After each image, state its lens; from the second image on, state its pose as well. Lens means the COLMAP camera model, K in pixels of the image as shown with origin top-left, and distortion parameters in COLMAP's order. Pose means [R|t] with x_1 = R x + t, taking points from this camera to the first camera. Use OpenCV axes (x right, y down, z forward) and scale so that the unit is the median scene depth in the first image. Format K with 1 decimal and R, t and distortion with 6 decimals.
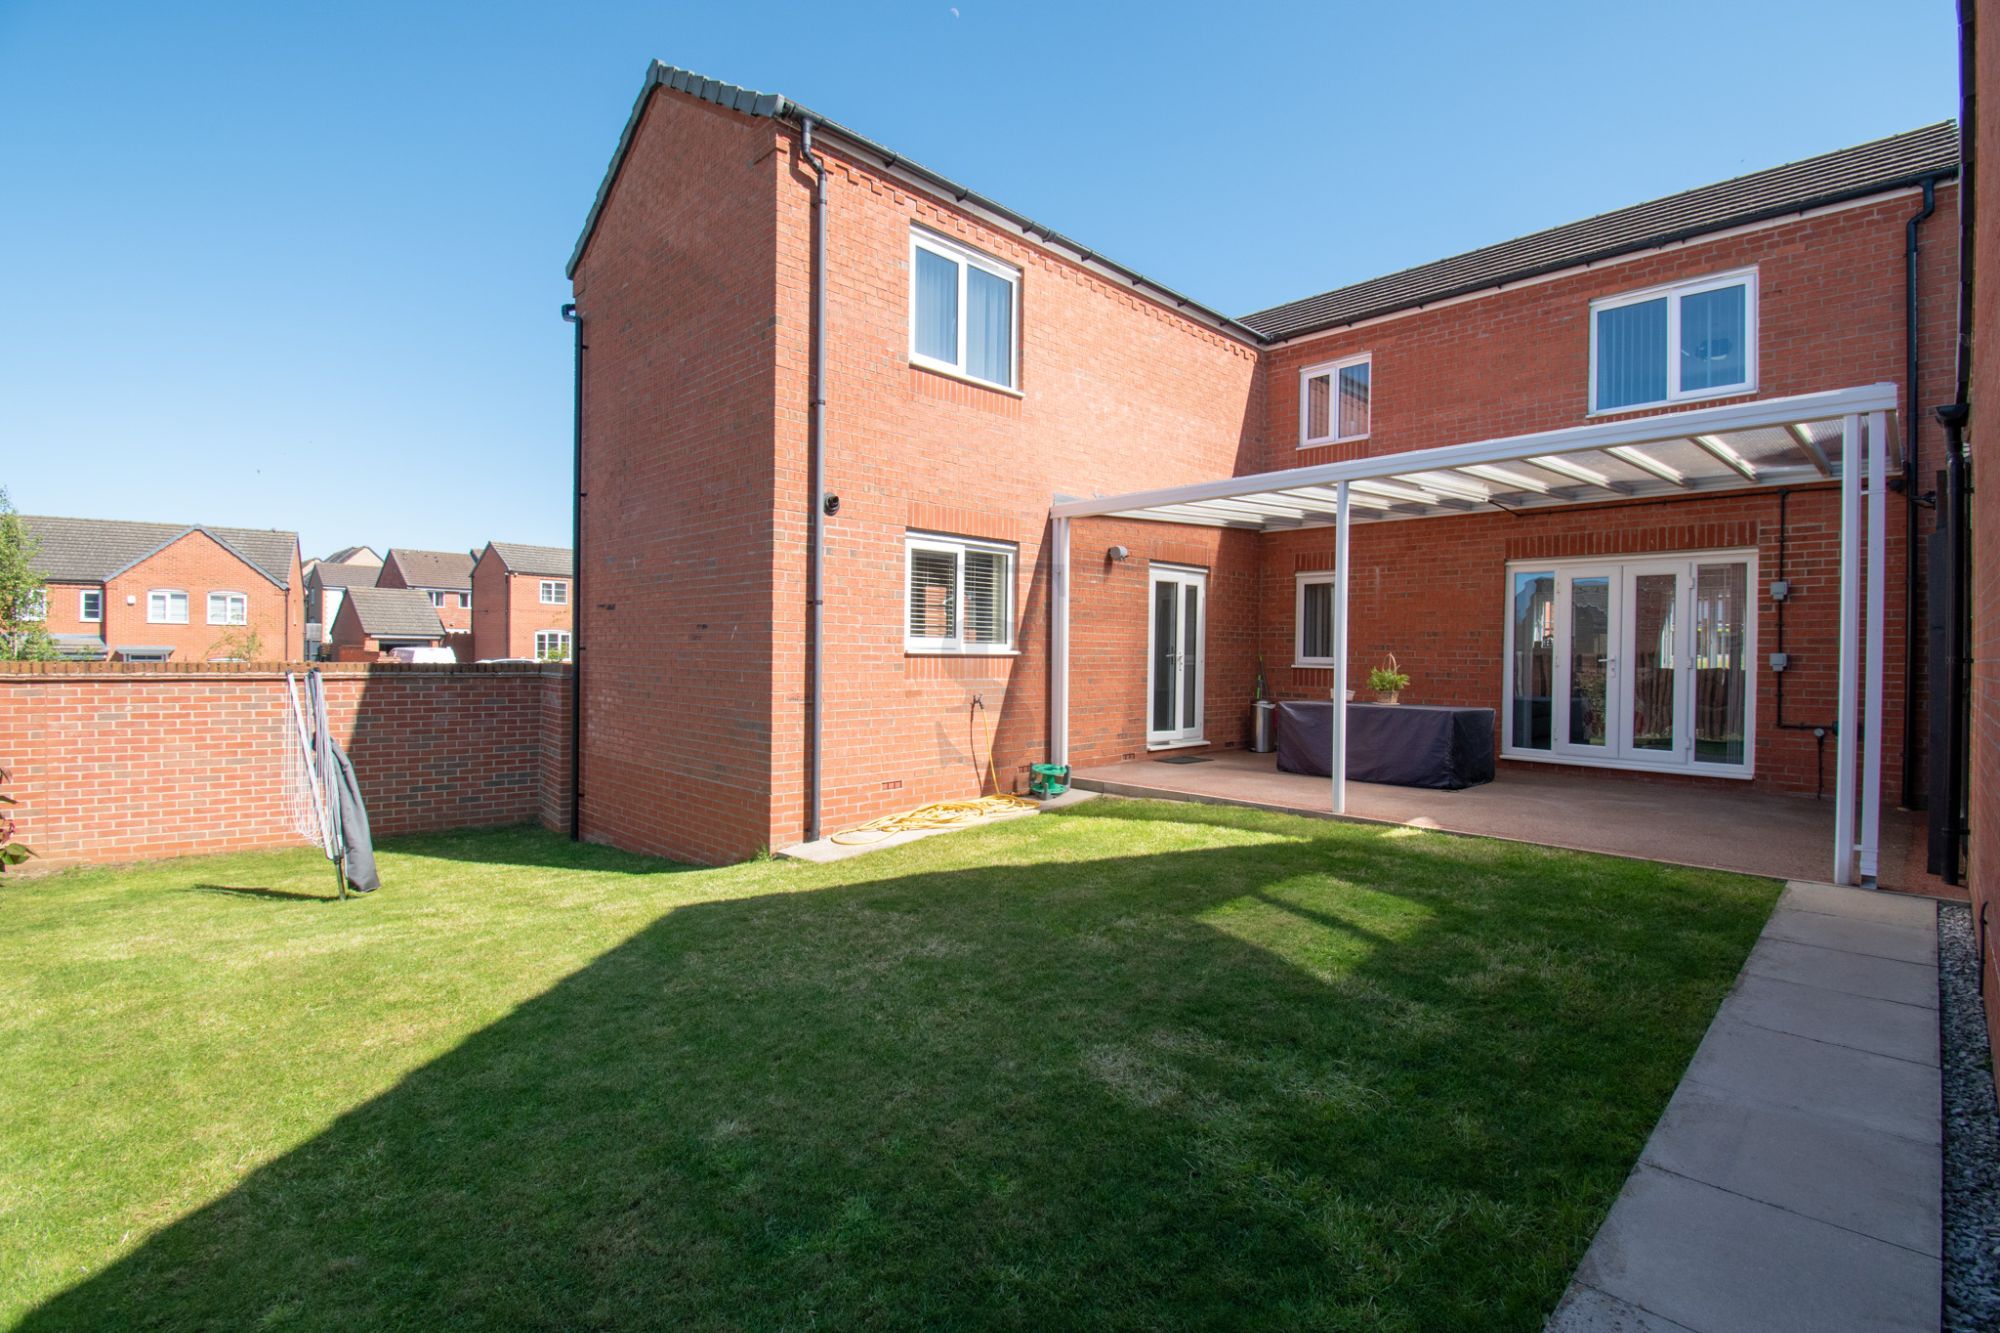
lens RADIAL K [[899.7, 0, 1008.8], [0, 899.7, 659.6], [0, 0, 1]] dist [0.000179, -0.000332]
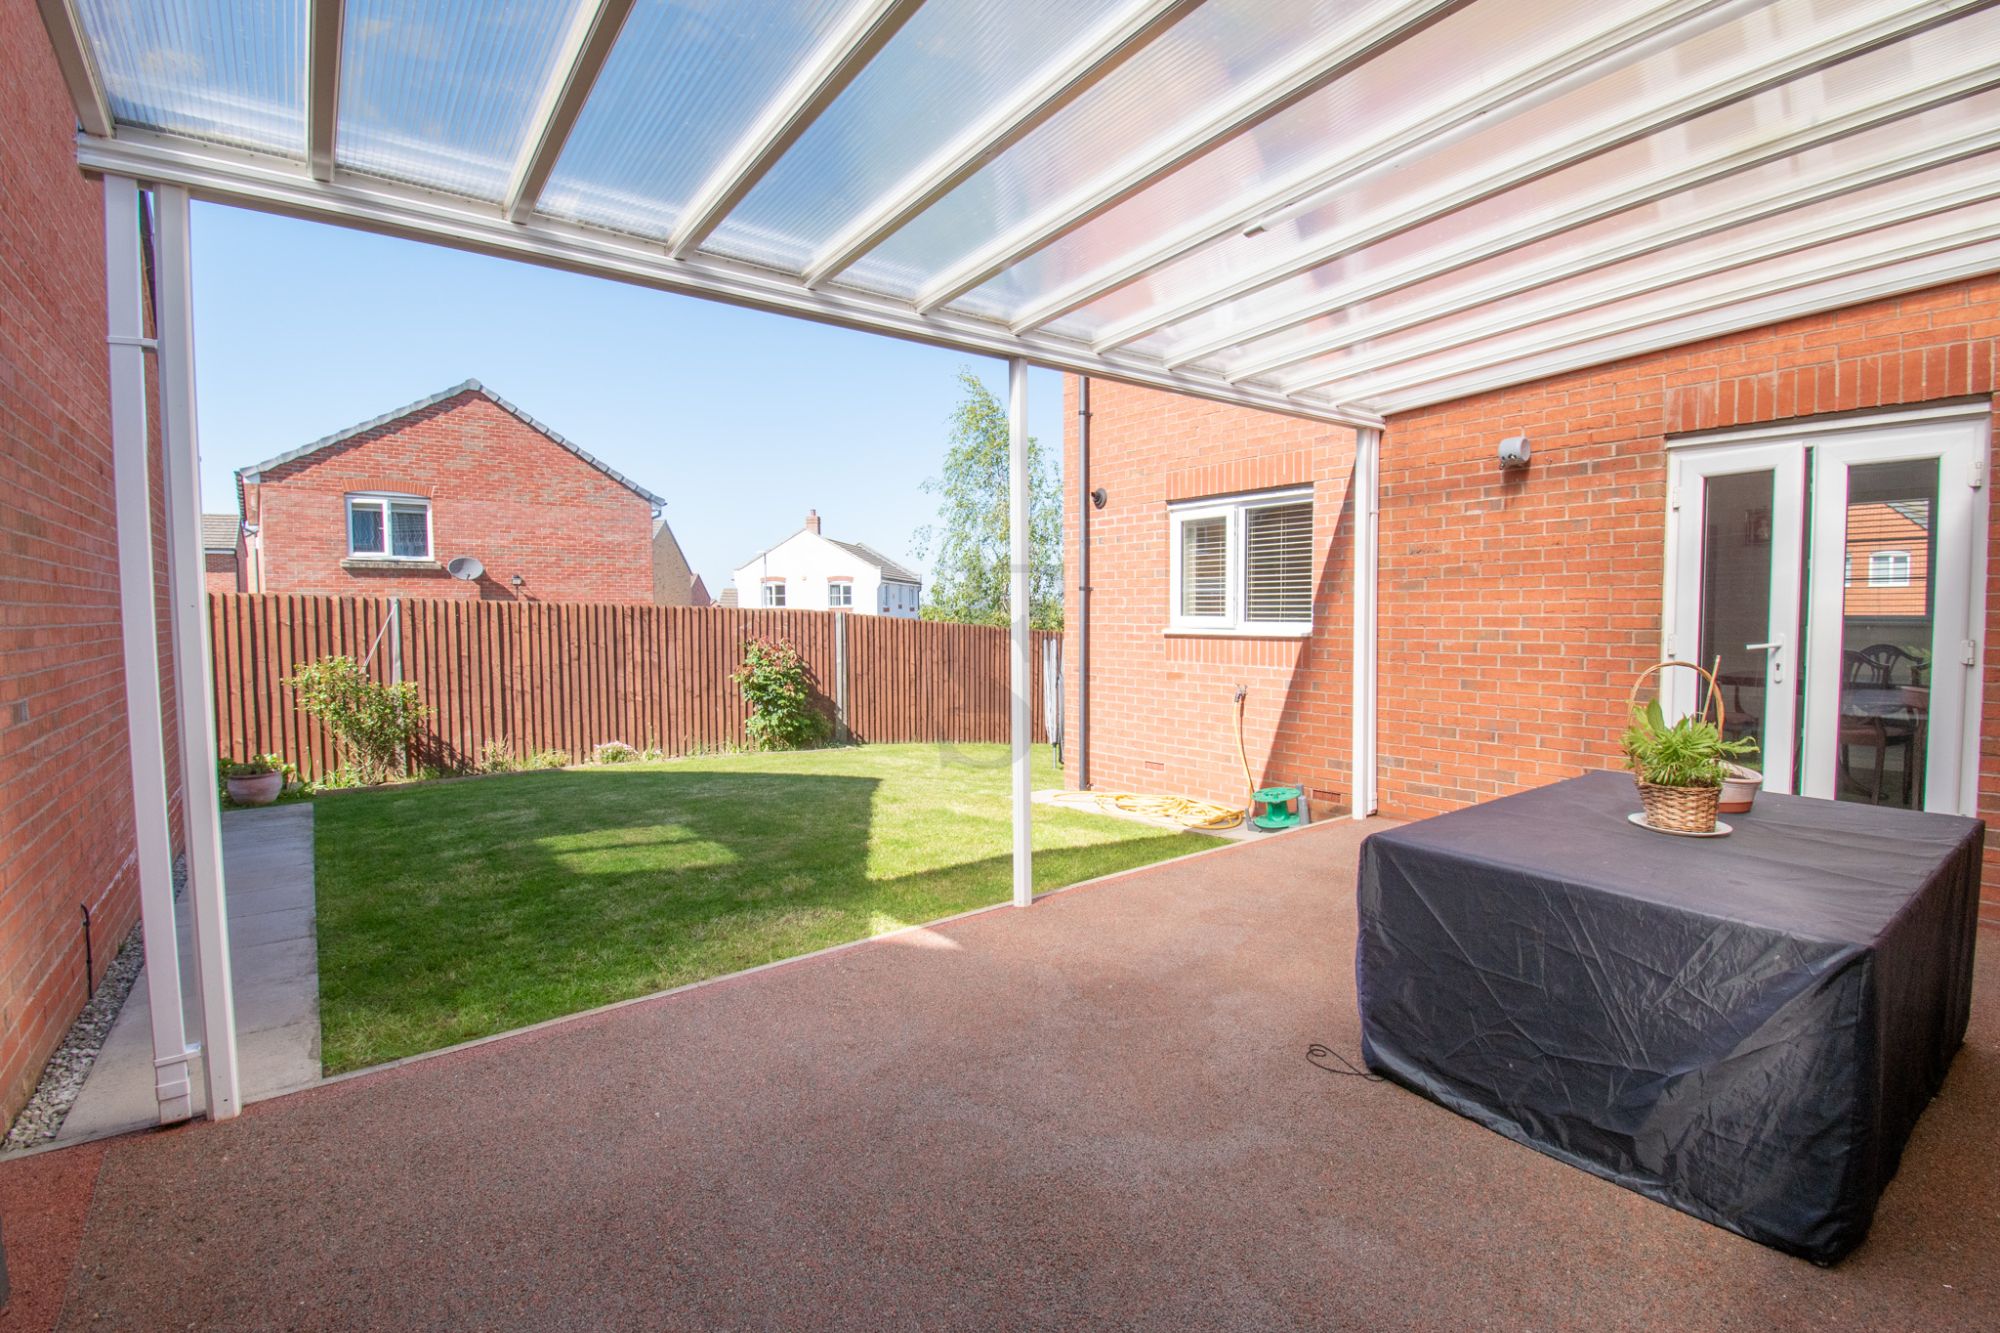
lens RADIAL K [[899.7, 0, 1008.8], [0, 899.7, 659.6], [0, 0, 1]] dist [0.000179, -0.000332]
pose [[-0.108787, 0.045758, -0.993011, 0.875008], [-0.000131, 0.998939, 0.046045, -0.023532], [0.994065, 0.005139, -0.108666, 0.952687]]
